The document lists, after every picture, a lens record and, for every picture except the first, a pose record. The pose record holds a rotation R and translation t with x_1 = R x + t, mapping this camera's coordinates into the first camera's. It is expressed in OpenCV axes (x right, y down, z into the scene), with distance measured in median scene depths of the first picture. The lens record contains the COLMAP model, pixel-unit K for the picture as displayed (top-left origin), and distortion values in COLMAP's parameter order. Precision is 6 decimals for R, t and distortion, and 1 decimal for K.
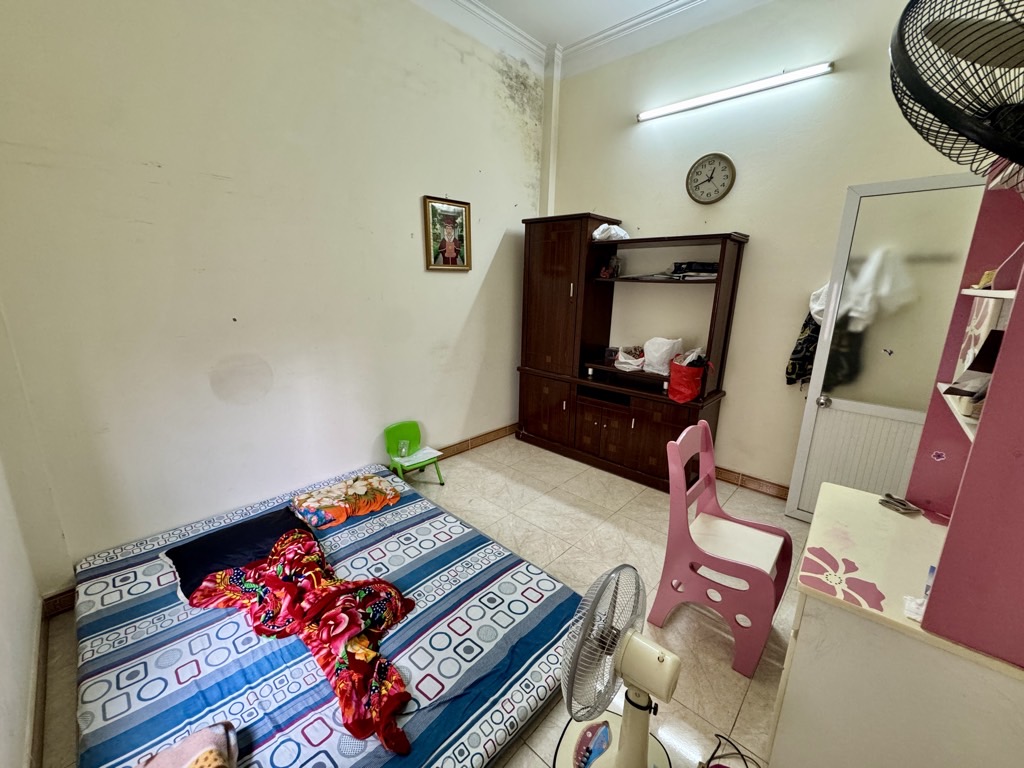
lens RADIAL K [[409.7, 0, 509.2], [0, 409.7, 385.0], [0, 0, 1]] dist [-0.002660, 0.000085]
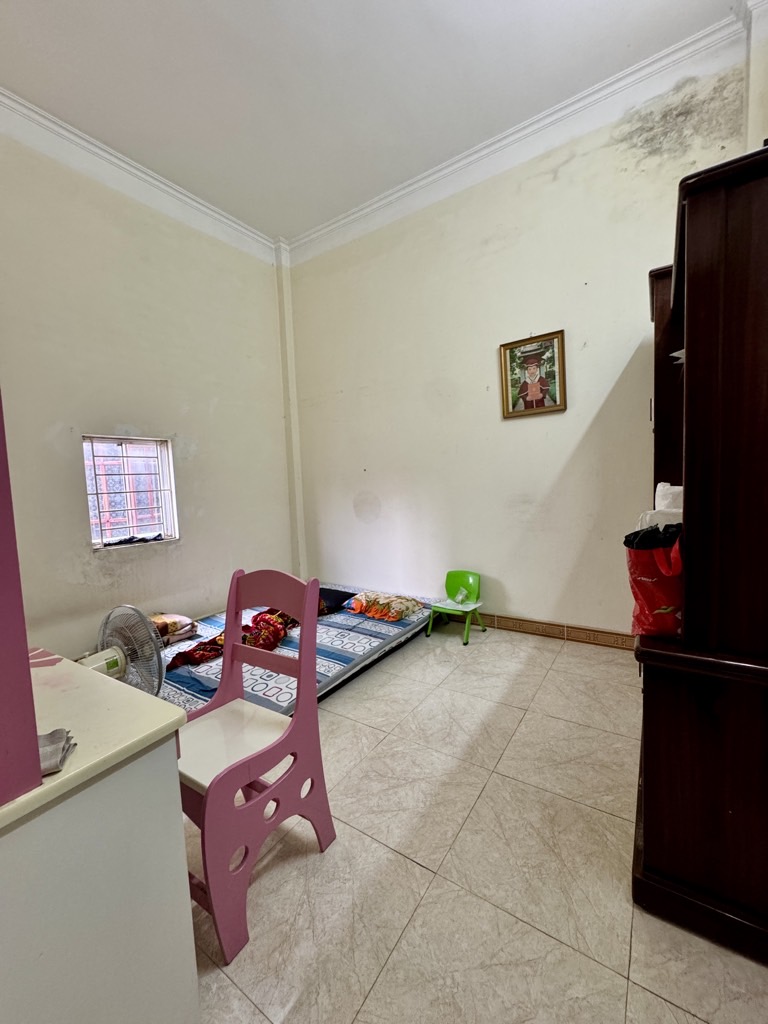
lens RADIAL K [[409.7, 0, 384.0], [0, 409.7, 512.0], [0, 0, 1]] dist [-0.002660, 0.000085]
pose [[0.160993, 0.058614, -0.985214, 0.693412], [-0.191253, 0.981166, 0.027120, -0.038003], [0.968248, 0.184059, 0.169171, 0.589429]]
